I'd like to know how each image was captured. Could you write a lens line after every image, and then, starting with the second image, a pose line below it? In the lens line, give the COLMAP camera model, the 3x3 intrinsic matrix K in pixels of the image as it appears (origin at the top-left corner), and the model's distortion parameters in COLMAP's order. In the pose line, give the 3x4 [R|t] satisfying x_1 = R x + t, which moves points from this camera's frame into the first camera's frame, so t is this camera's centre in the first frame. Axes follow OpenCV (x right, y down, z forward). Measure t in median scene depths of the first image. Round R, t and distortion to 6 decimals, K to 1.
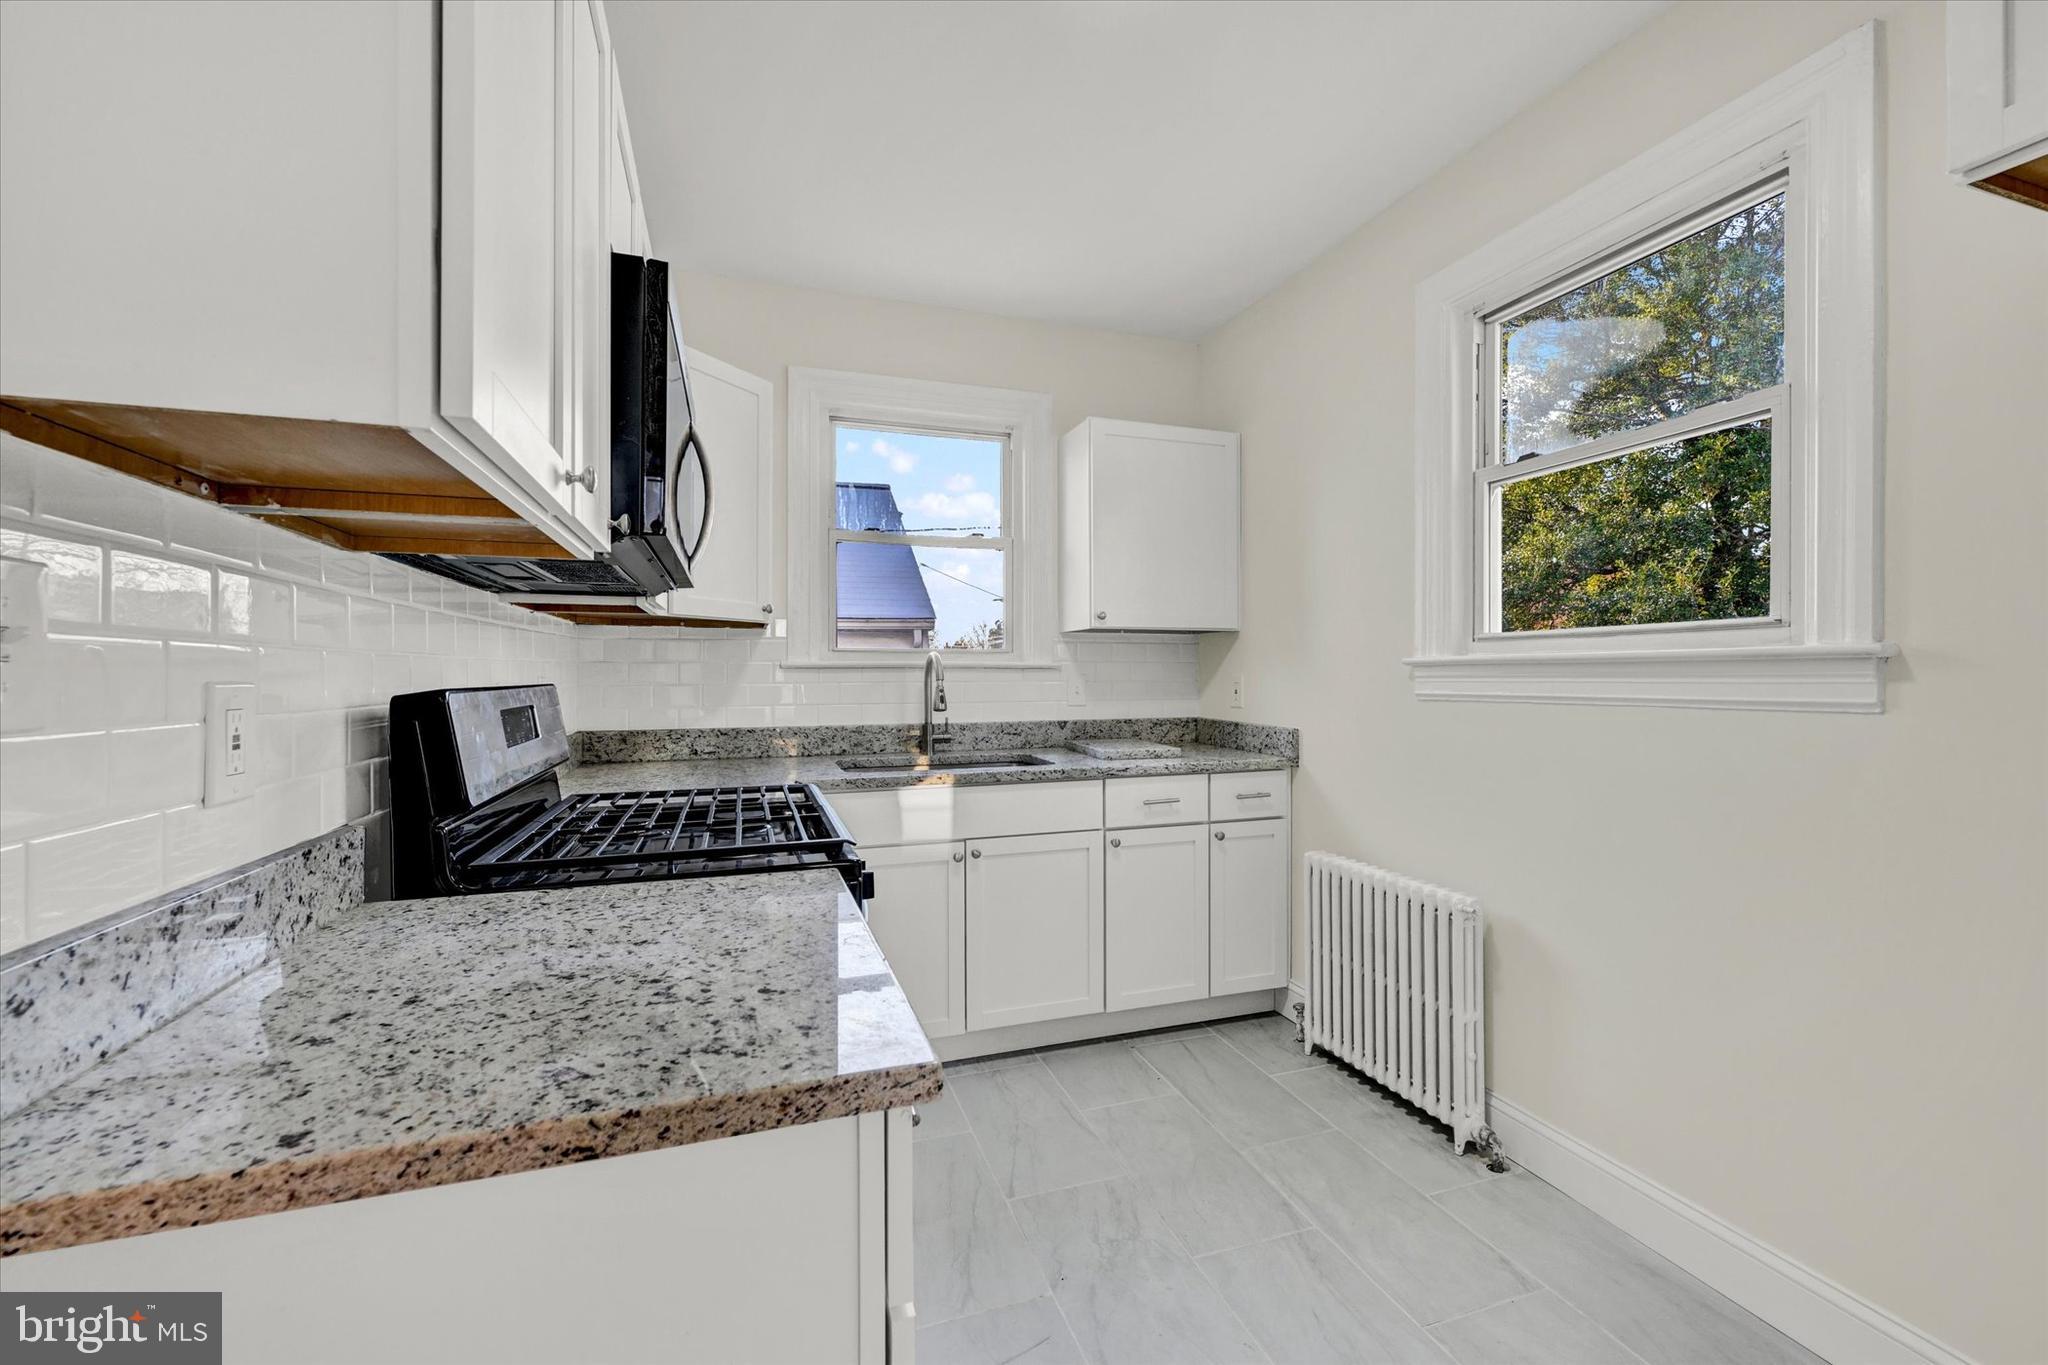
lens RADIAL K [[848.9, 0, 1016.5], [0, 848.9, 673.3], [0, 0, 1]] dist [-0.000806, 0.000591]
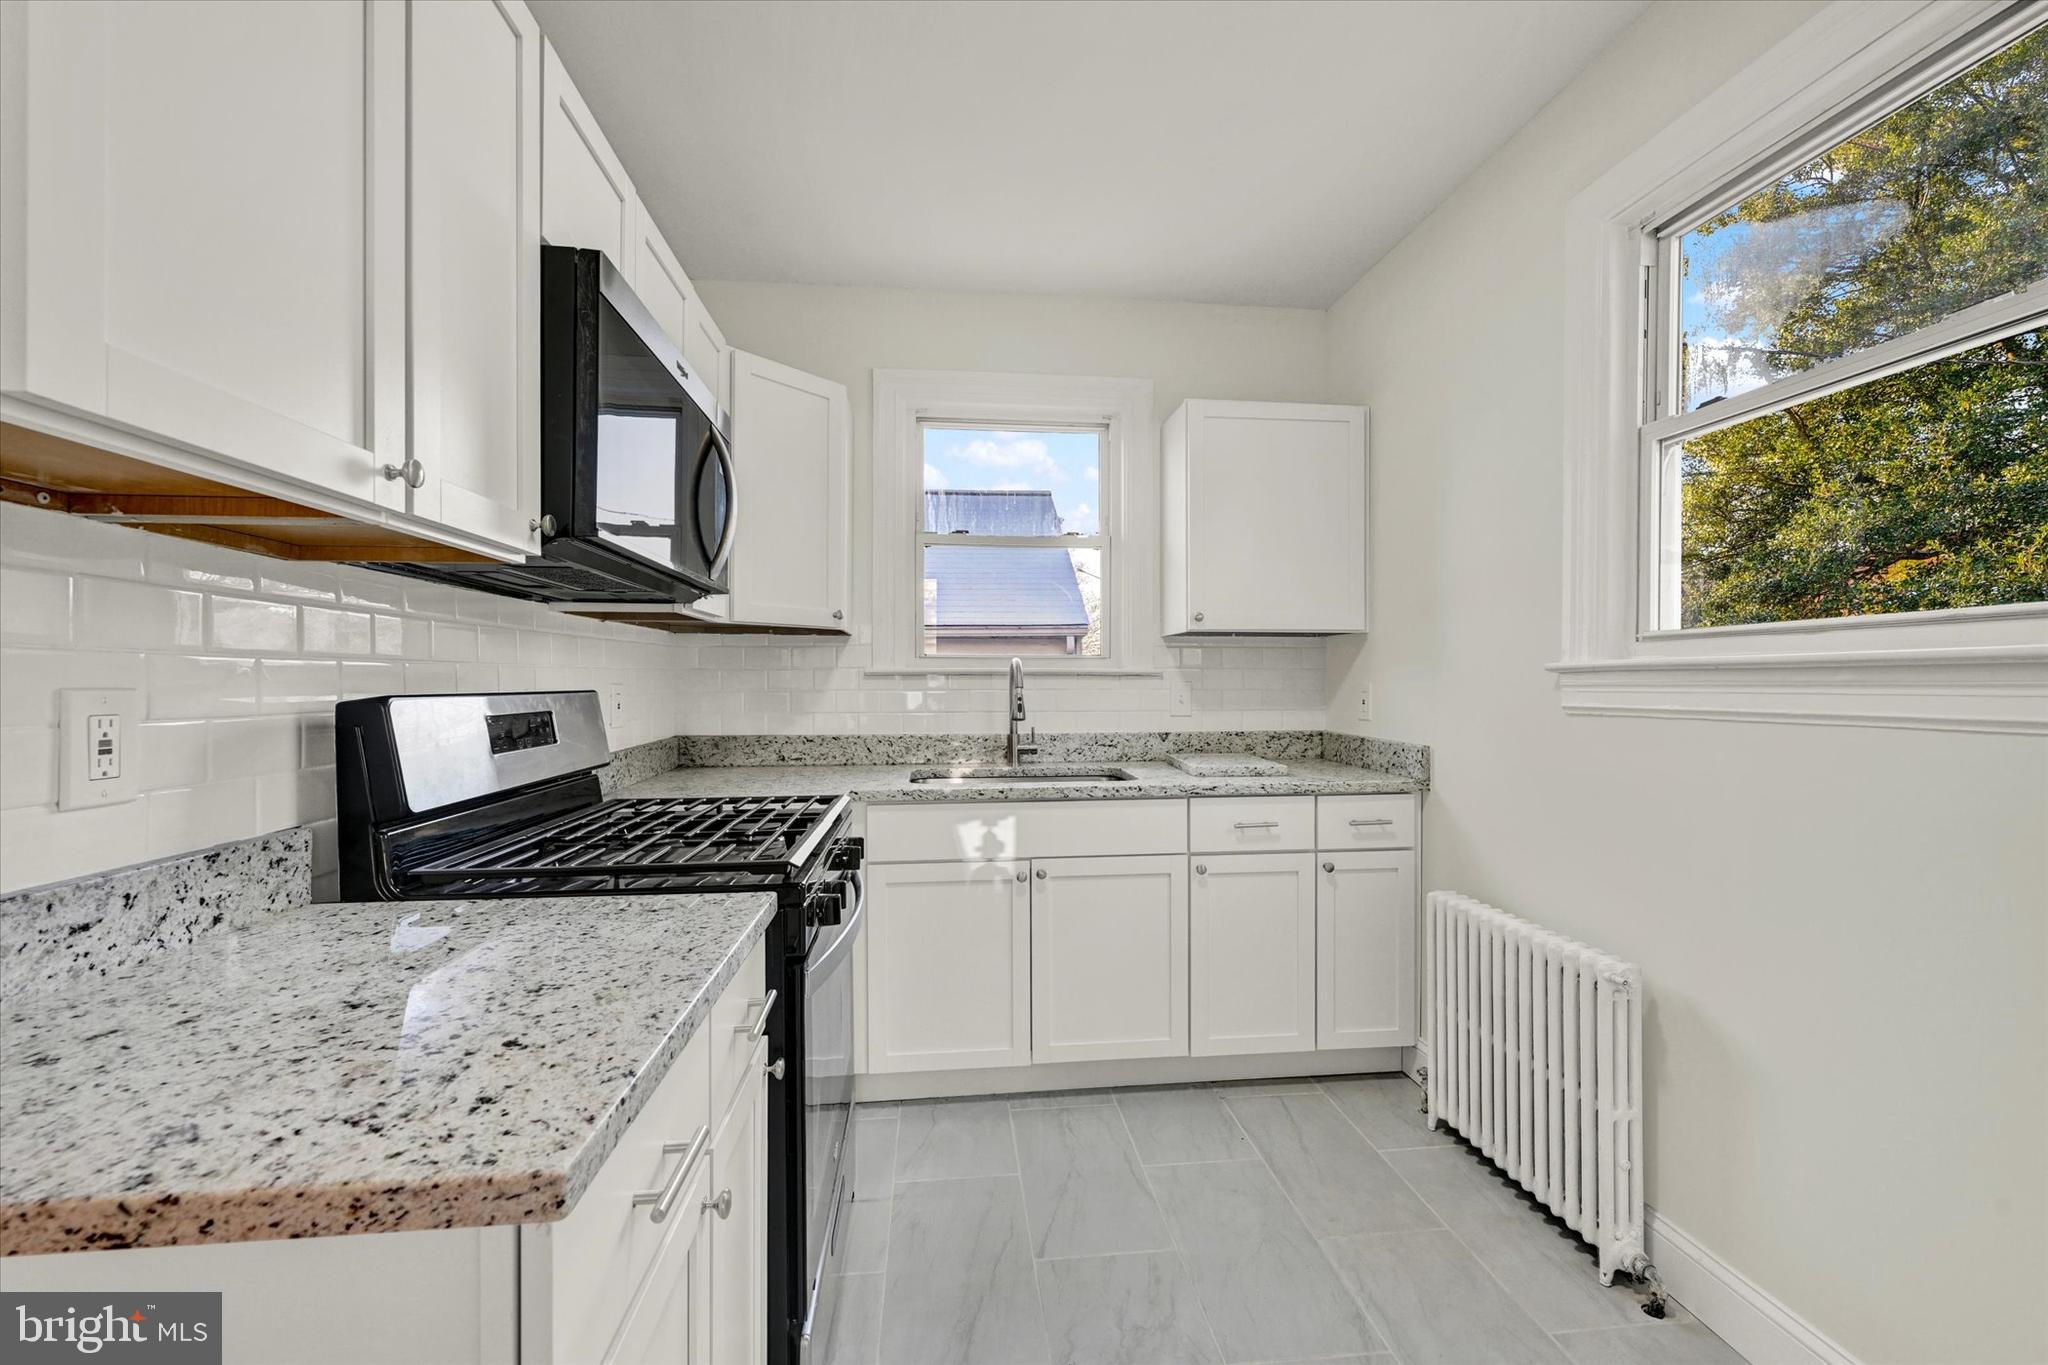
lens RADIAL K [[848.9, 0, 1016.8], [0, 848.9, 684.6], [0, 0, 1]] dist [-0.000806, 0.000591]
pose [[0.975318, 0.002085, -0.220796, 0.130942], [-0.001121, 0.999989, 0.004490, -0.000005], [0.220803, -0.004132, 0.975310, 0.085382]]
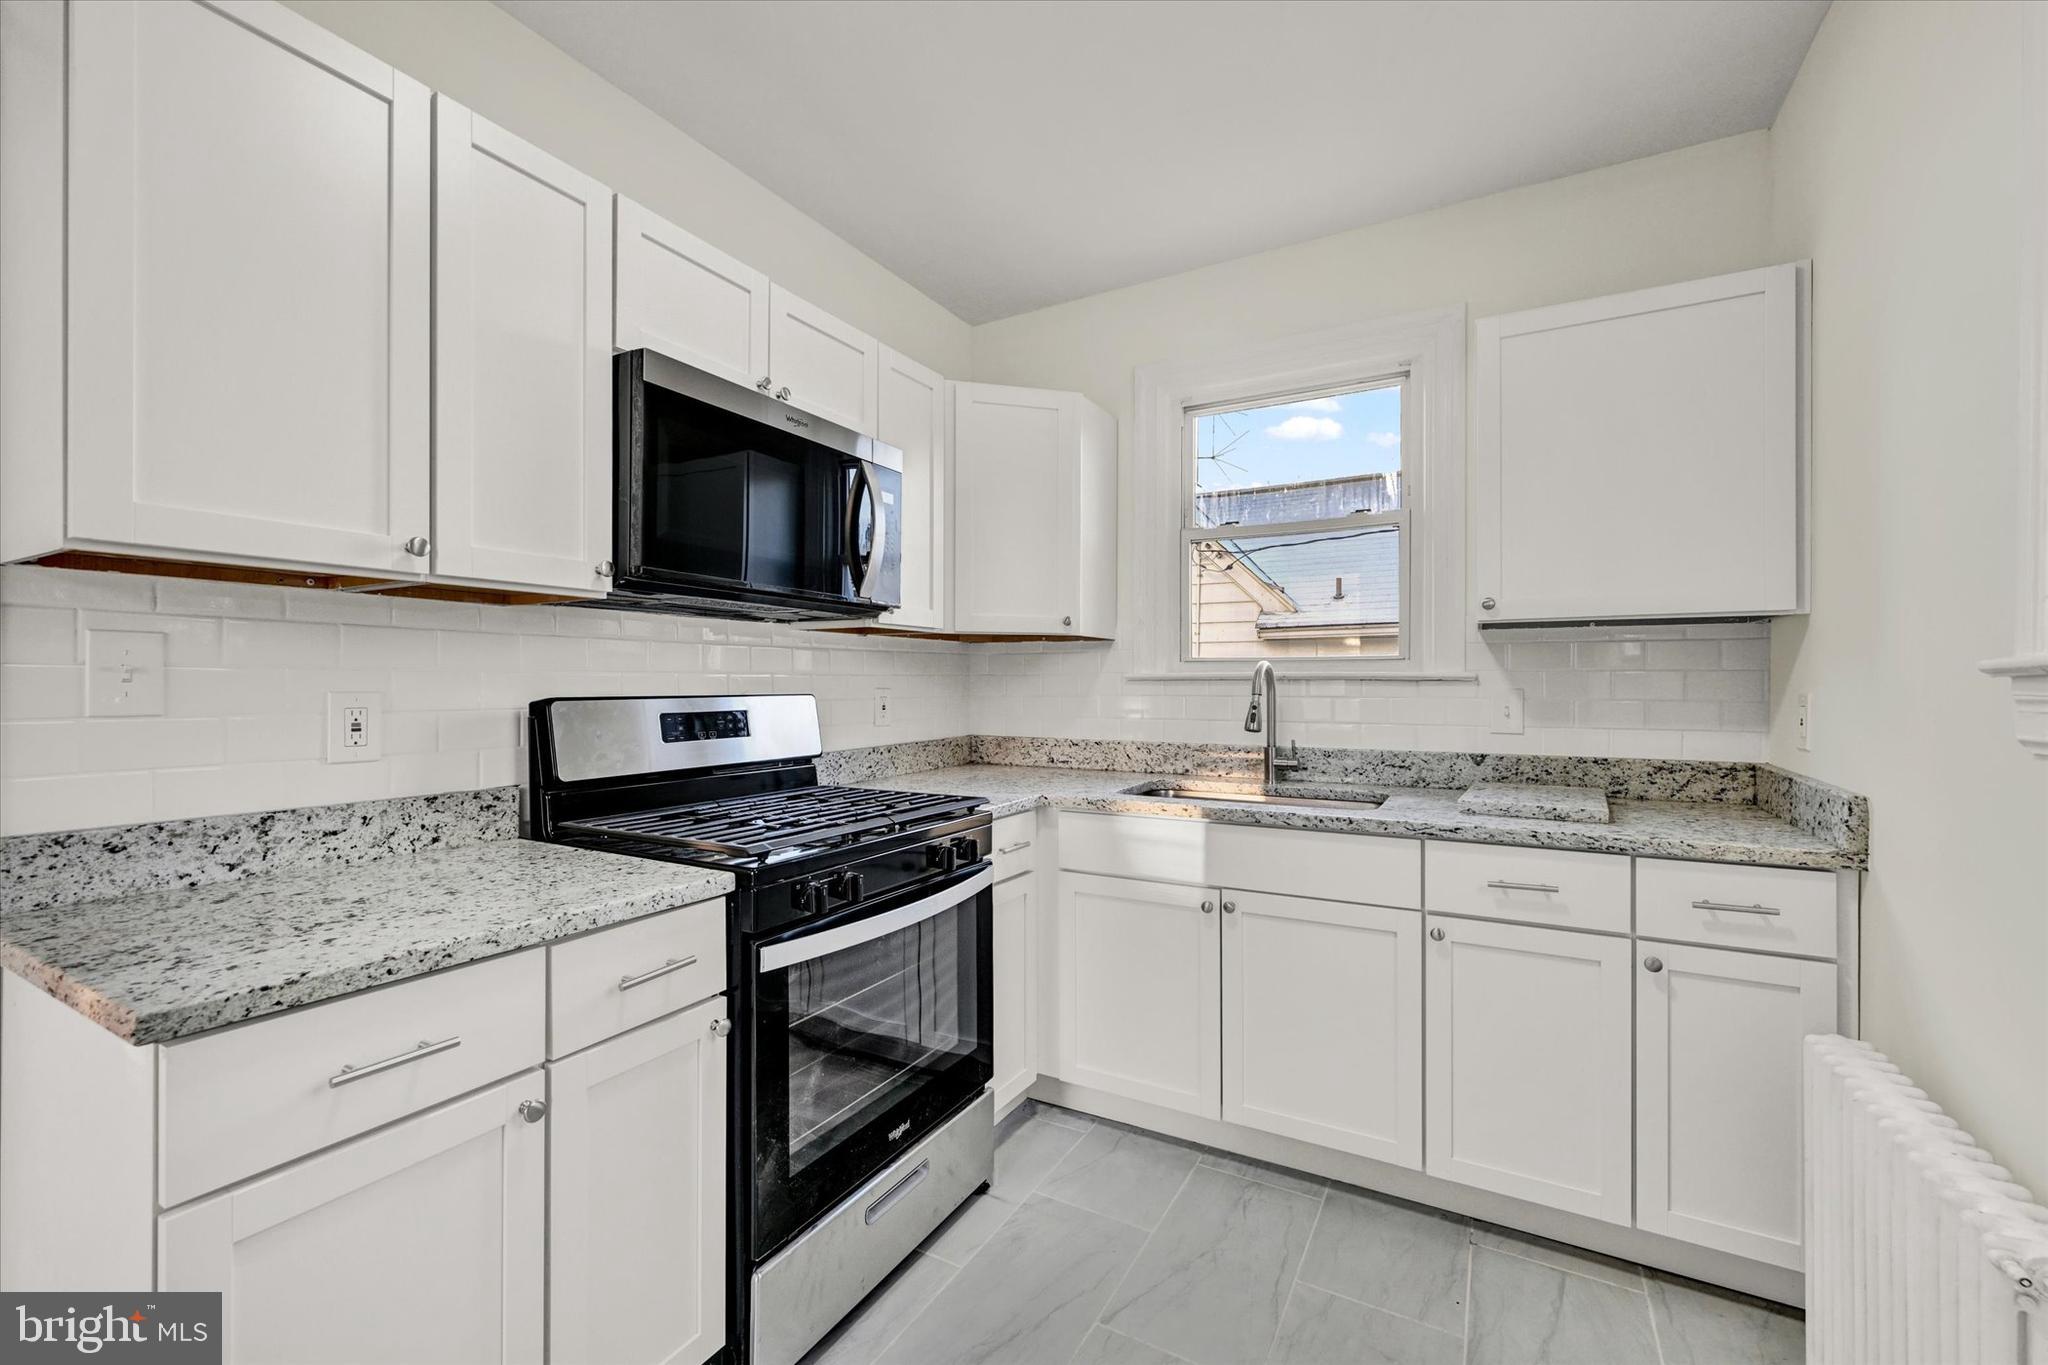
lens RADIAL K [[848.9, 0, 1012.4], [0, 848.9, 686.3], [0, 0, 1]] dist [-0.000806, 0.000591]
pose [[0.658992, 0.004518, -0.752136, 0.428028], [-0.002278, 0.999989, 0.004011, -0.003660], [0.752146, -0.000930, 0.658995, 0.301640]]
